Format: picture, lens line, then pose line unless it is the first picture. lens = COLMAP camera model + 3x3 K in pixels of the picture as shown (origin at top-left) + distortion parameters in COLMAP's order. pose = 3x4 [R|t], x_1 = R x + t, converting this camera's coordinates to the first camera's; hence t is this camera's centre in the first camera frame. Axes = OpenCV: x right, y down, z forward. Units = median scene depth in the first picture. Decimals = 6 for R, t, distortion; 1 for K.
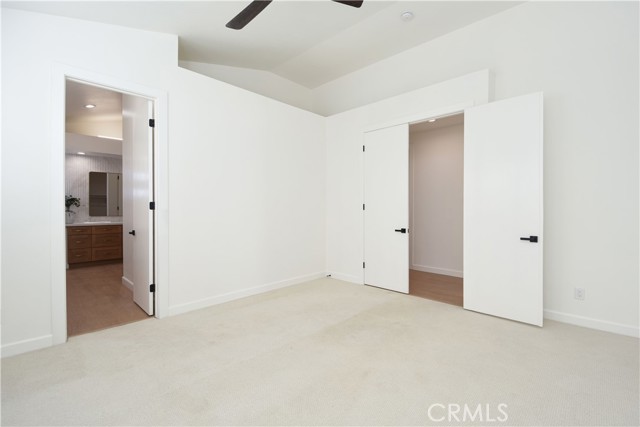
lens RADIAL K [[284.9, 0, 322.6], [0, 284.9, 208.9], [0, 0, 1]] dist [-0.001963, -0.009715]
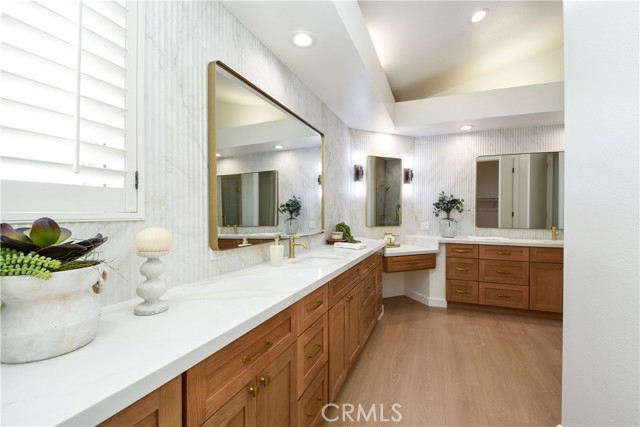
lens RADIAL K [[284.9, 0, 325.9], [0, 284.9, 214.4], [0, 0, 1]] dist [-0.001963, -0.009715]
pose [[0.387315, 0.001866, -0.921946, -0.379780], [-0.013326, 0.999905, -0.003574, 0.002792], [0.921851, 0.013671, 0.387303, 0.458838]]
